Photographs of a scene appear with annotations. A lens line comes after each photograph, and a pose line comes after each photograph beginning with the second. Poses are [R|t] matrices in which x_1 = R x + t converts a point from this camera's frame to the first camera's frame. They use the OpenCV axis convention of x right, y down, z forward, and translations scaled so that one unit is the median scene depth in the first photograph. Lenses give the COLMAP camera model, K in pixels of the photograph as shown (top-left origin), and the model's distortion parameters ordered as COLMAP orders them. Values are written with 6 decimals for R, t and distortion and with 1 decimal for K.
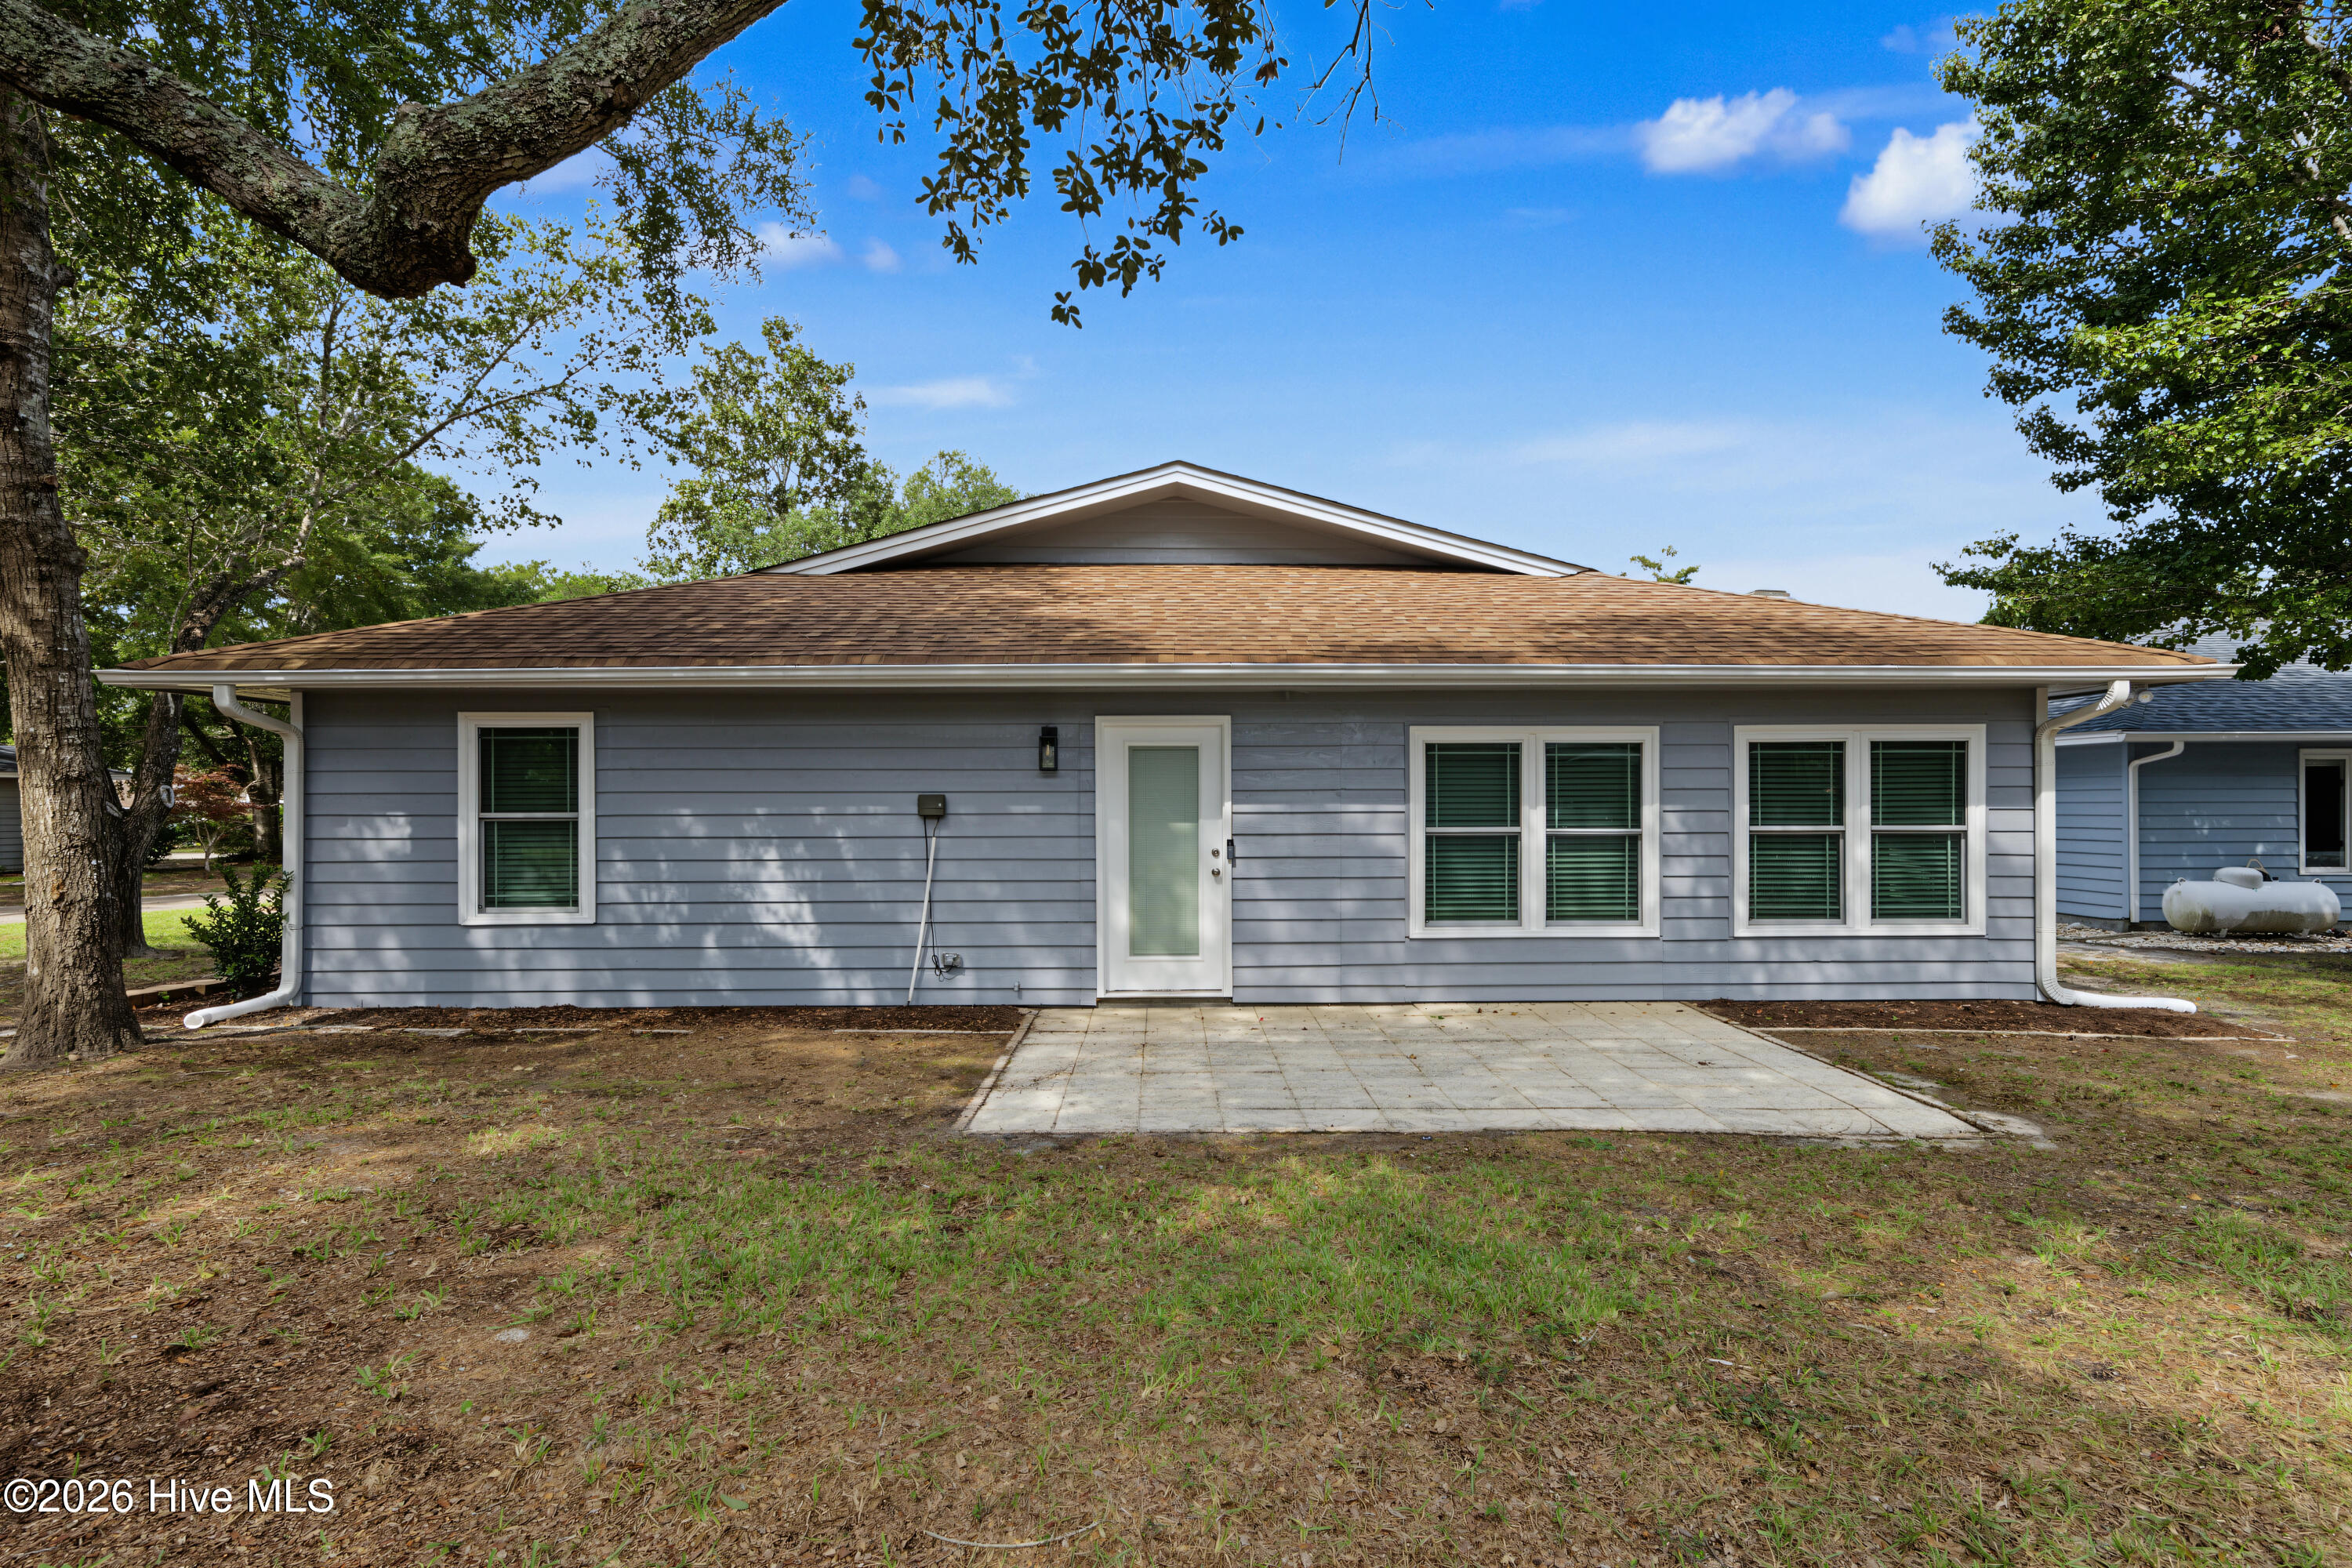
lens RADIAL K [[1154.1, 0, 1175.8], [0, 1154.1, 795.4], [0, 0, 1]] dist [0.002777, 0.000016]
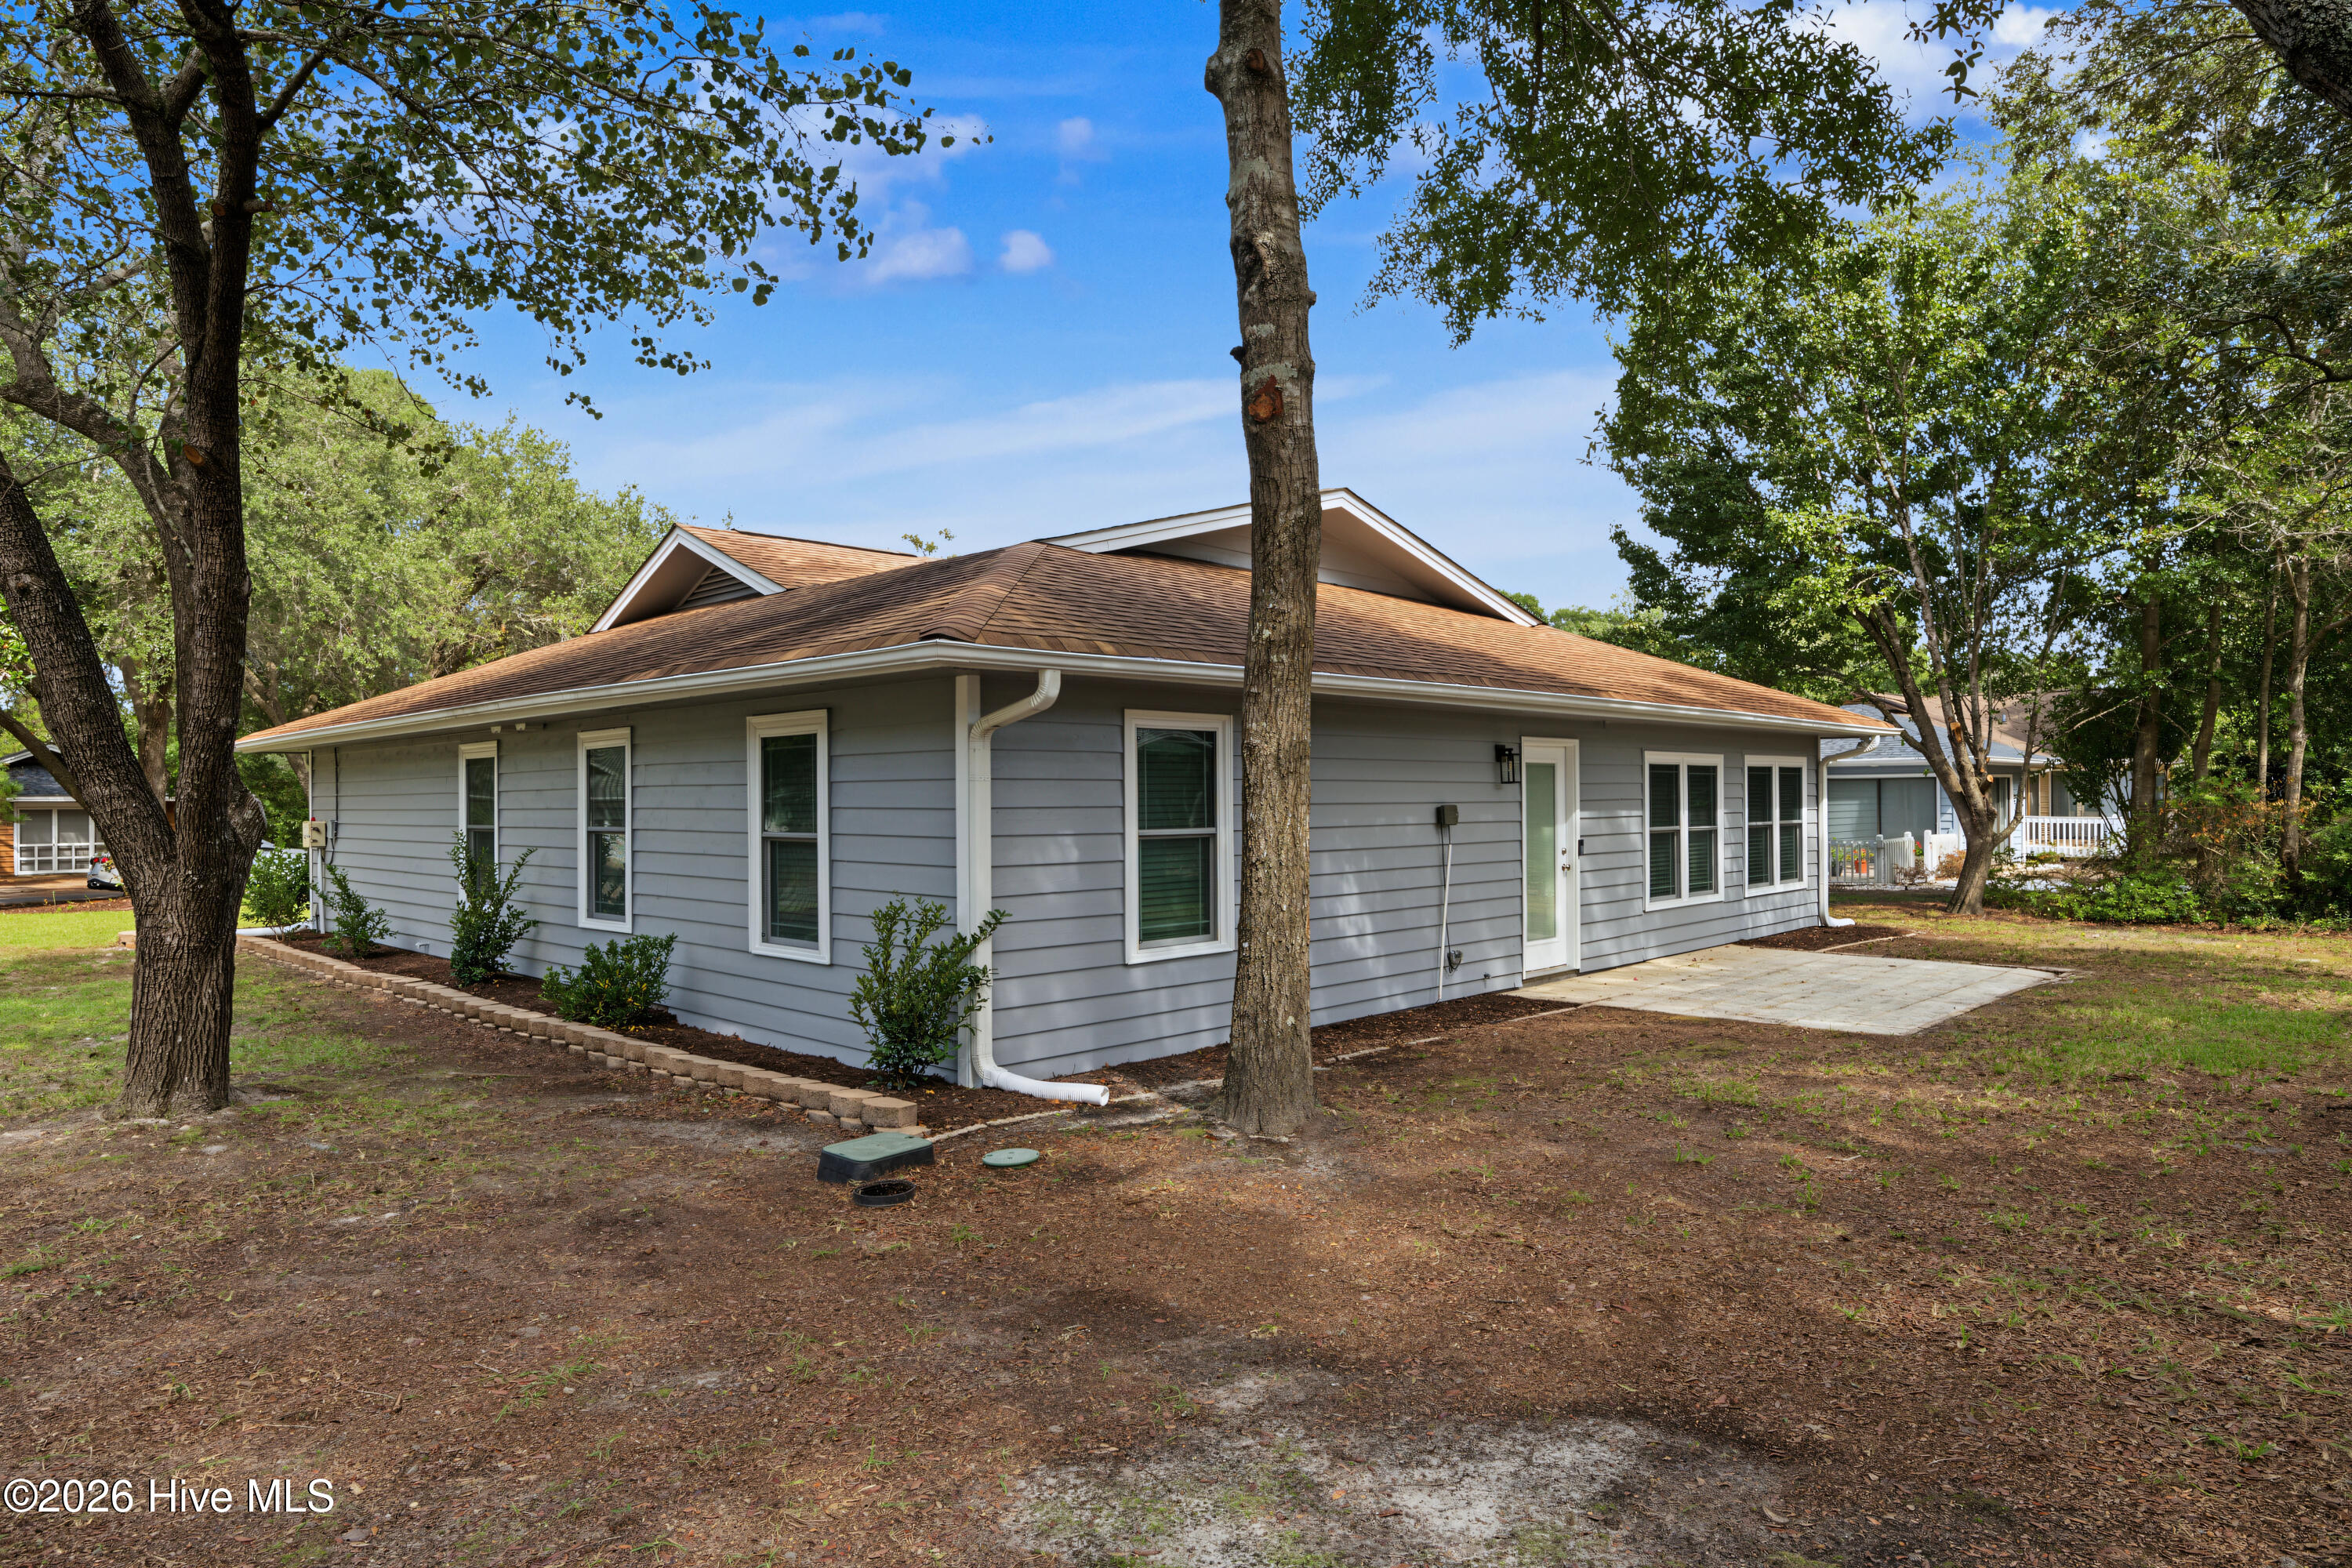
lens RADIAL K [[1374.1, 0, 1175.8], [0, 1374.1, 785.3], [0, 0, 1]] dist [-0.005950, -0.000301]
pose [[0.708126, 0.003775, 0.706076, -1.283625], [-0.005589, 0.999984, 0.000259, -0.018042], [-0.706064, -0.004130, 0.708136, 0.269179]]
